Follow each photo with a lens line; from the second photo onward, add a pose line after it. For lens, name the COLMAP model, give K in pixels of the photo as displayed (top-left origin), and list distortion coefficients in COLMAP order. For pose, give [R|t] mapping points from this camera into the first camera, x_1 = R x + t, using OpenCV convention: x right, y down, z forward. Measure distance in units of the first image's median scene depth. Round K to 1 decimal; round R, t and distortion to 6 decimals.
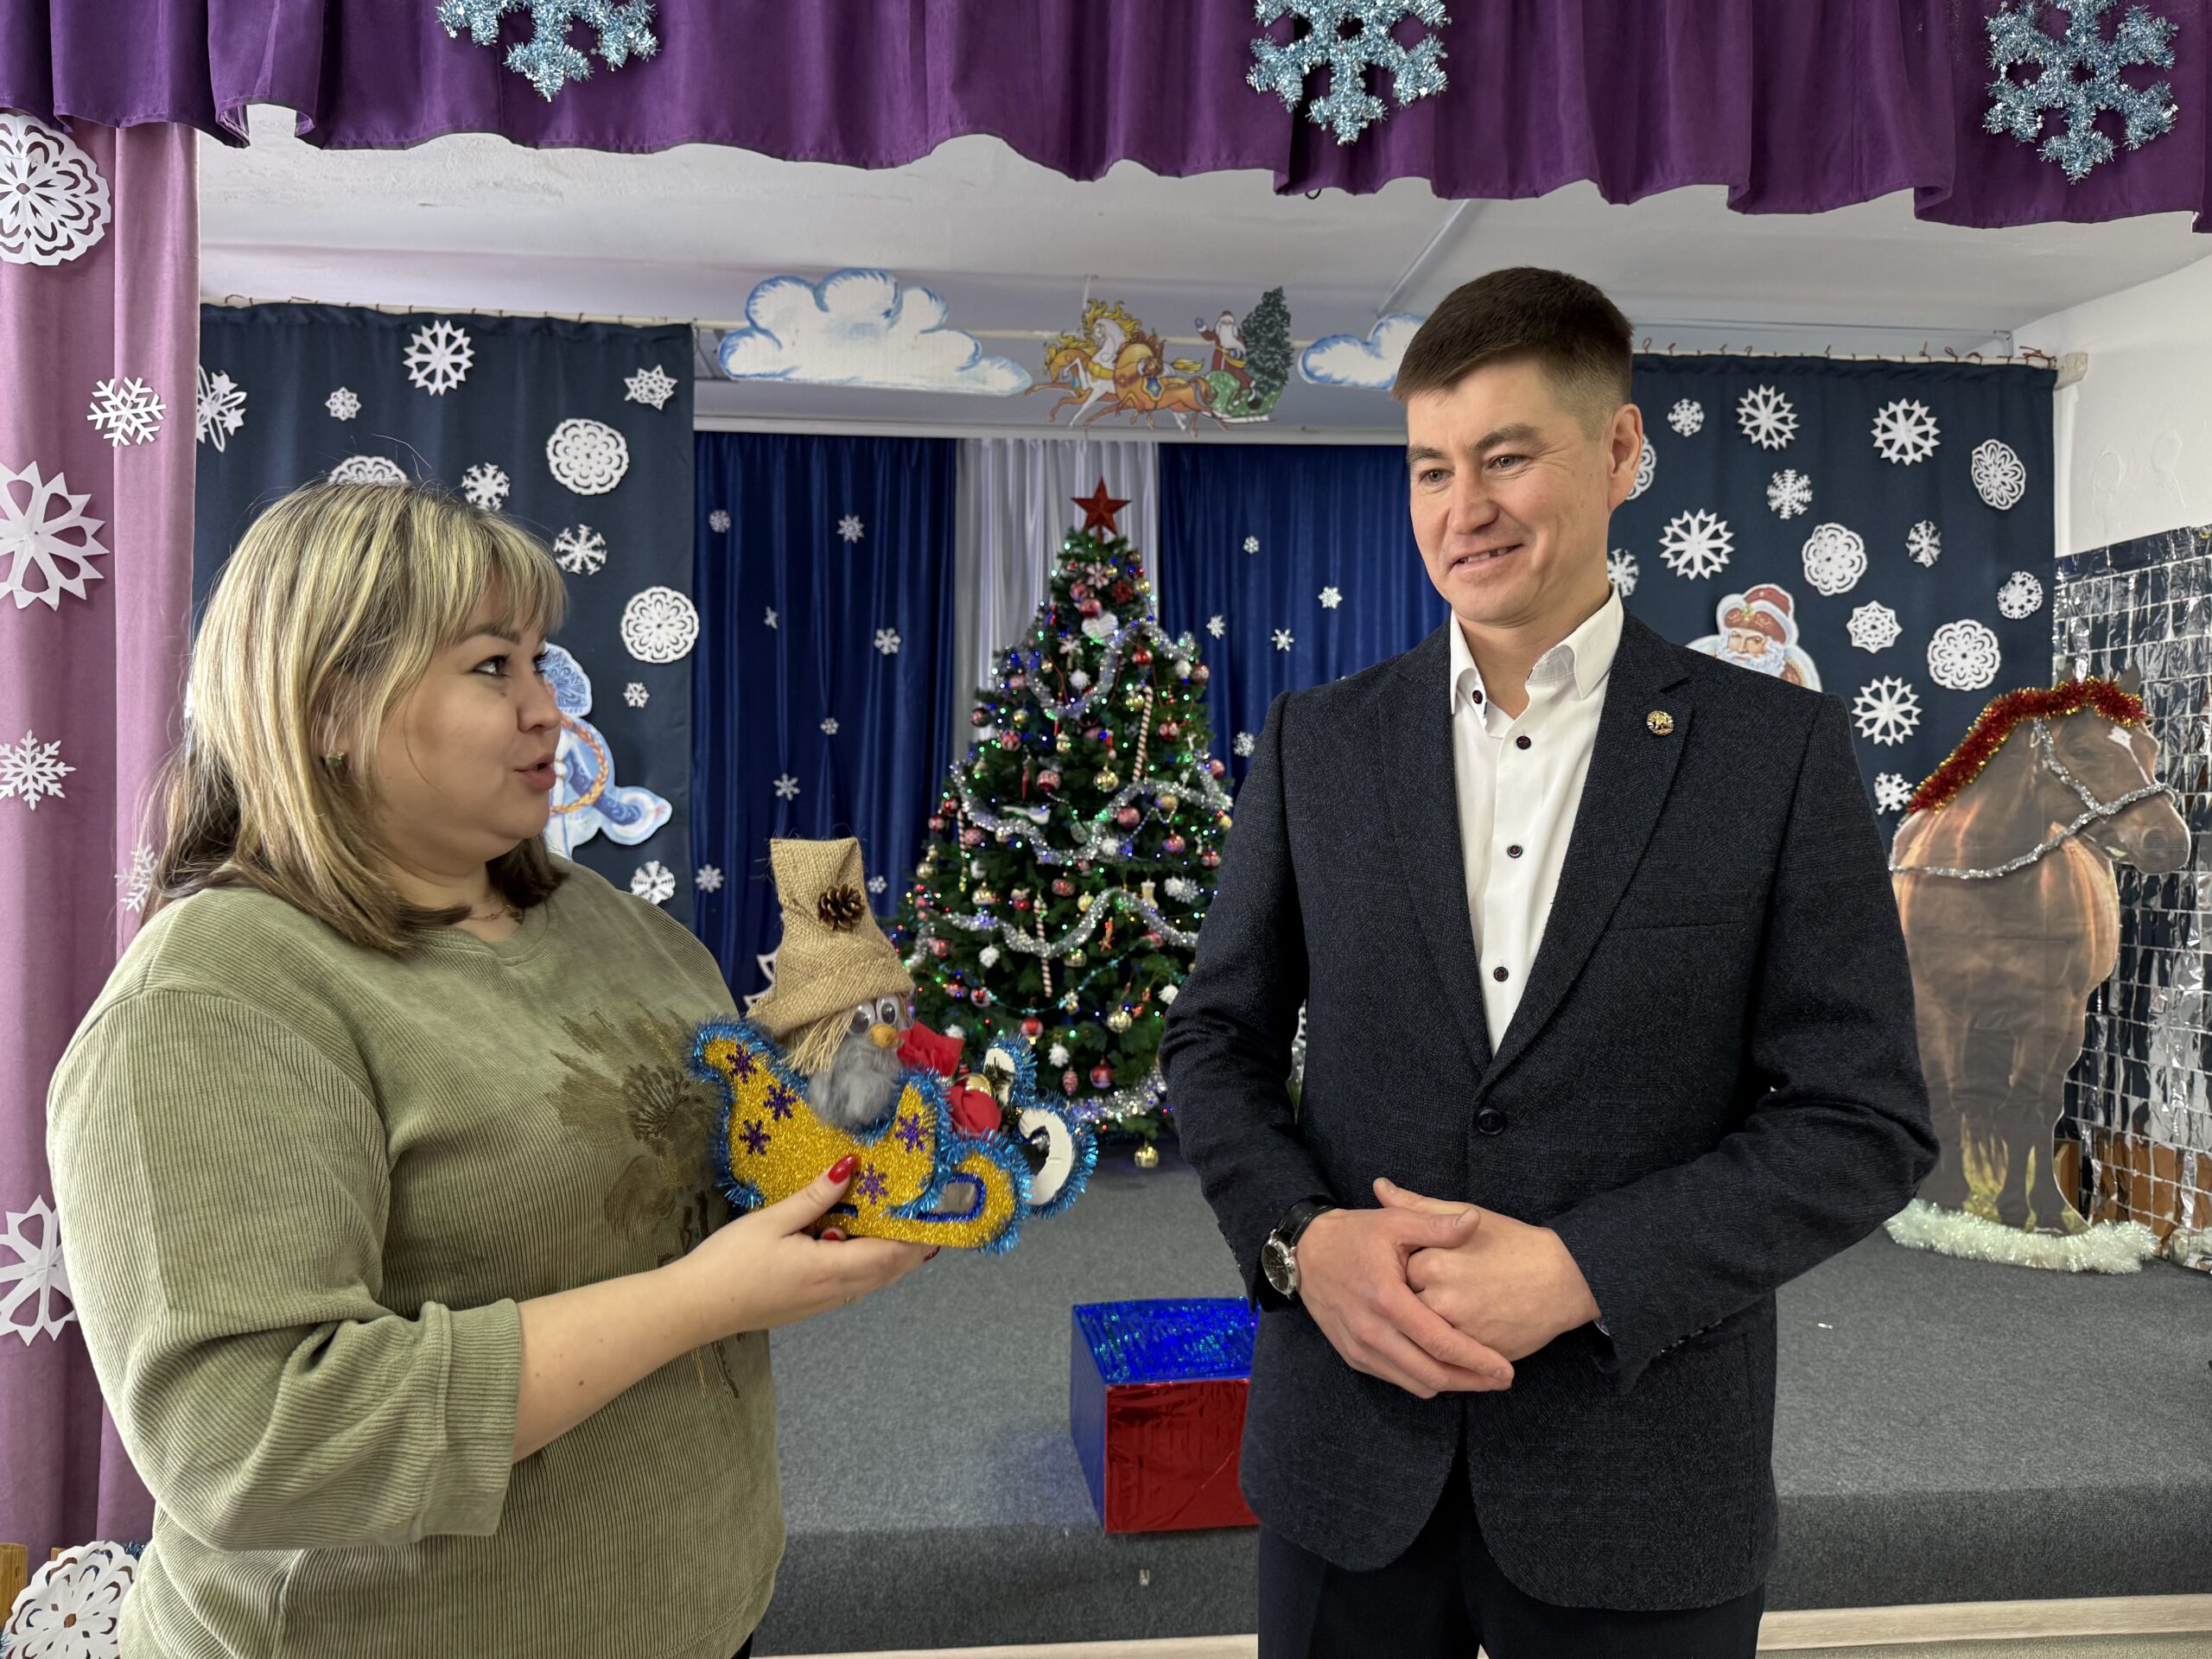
lens RADIAL K [[1566.3, 0, 1106.0], [0, 1566.3, 829.5], [0, 0, 1]] dist [0.156677, -0.291774]
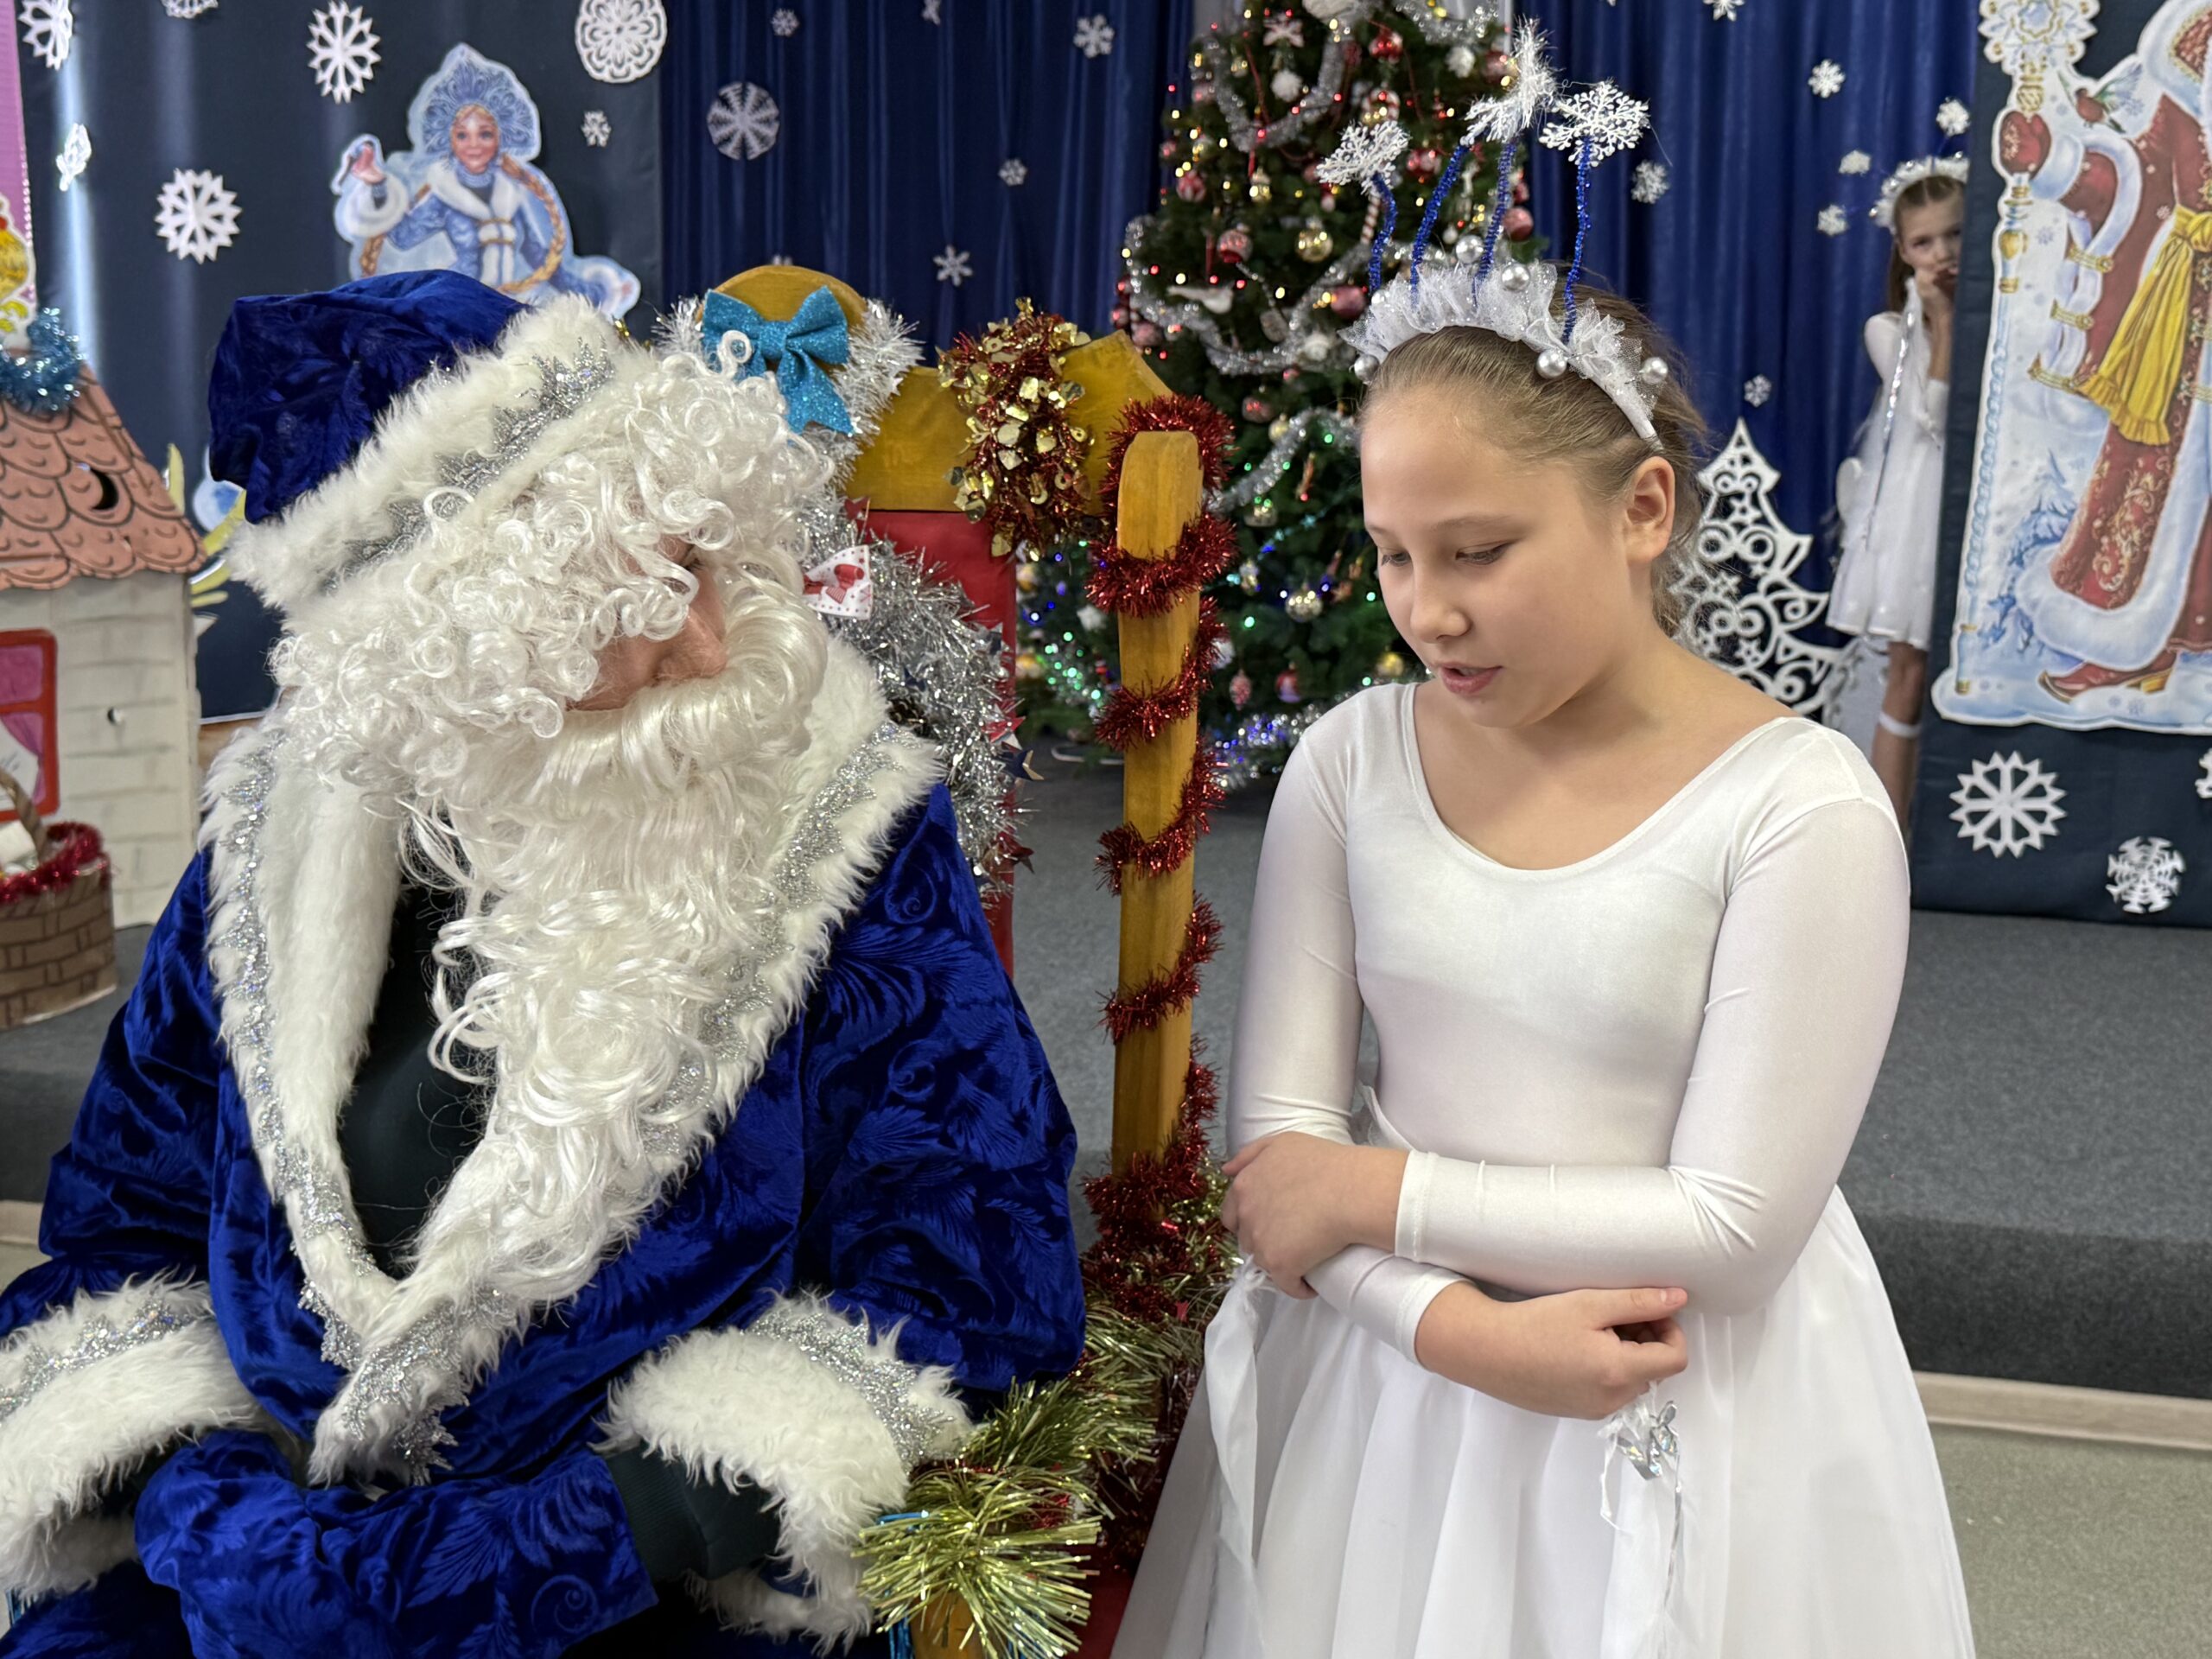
lens RADIAL K [[2672.3, 0, 1106.0], [0, 2672.3, 829.5], [0, 0, 1]] dist [0.170520, -0.315501]
pose [[0.943348, 0.054799, -0.327248, 0.332342], [0.000821, 0.985880, 0.167453, 0.024094], [0.331803, -0.158235, 0.929983, -0.139857]]
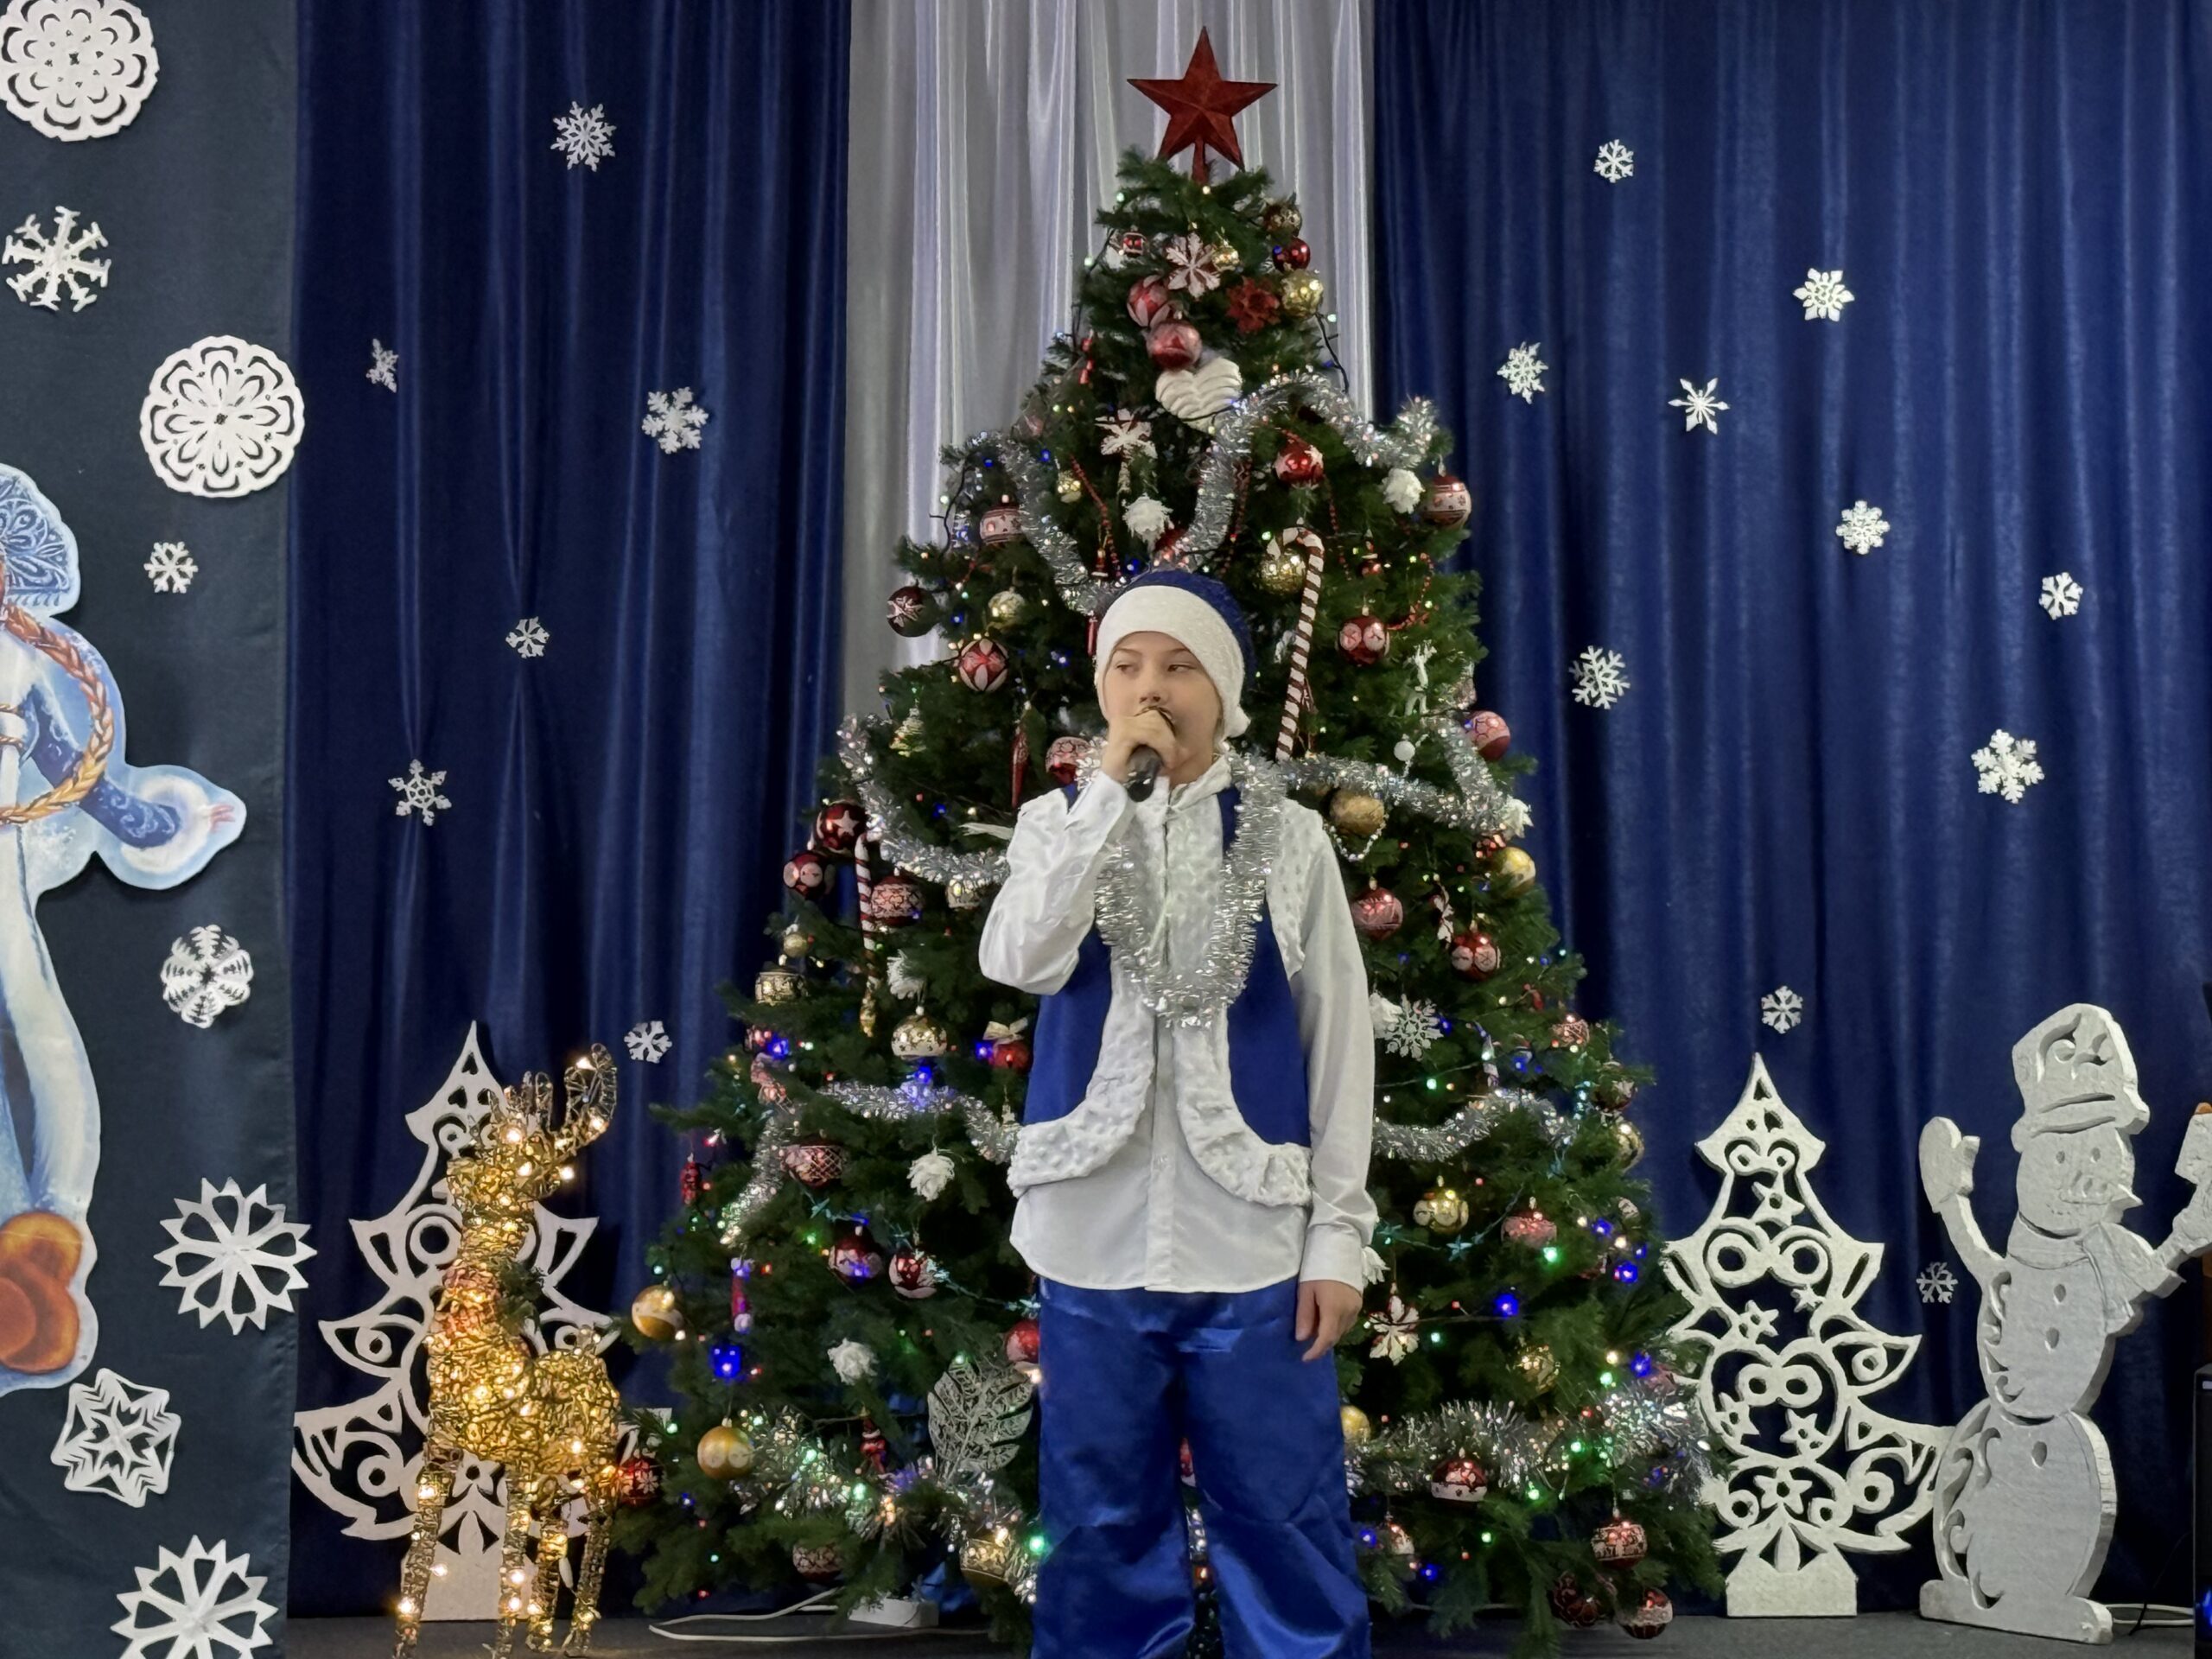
lens RADIAL K [[7053.2, 0, 1106.0], [0, 7053.2, 829.5], [0, 0, 1]] dist [0.144404, -0.177296]
pose [[0.998490, -0.004924, -0.054721, 0.082509], [0.002580, 0.999079, -0.042824, 0.074465], [0.054881, 0.042618, 0.997583, -0.961091]]
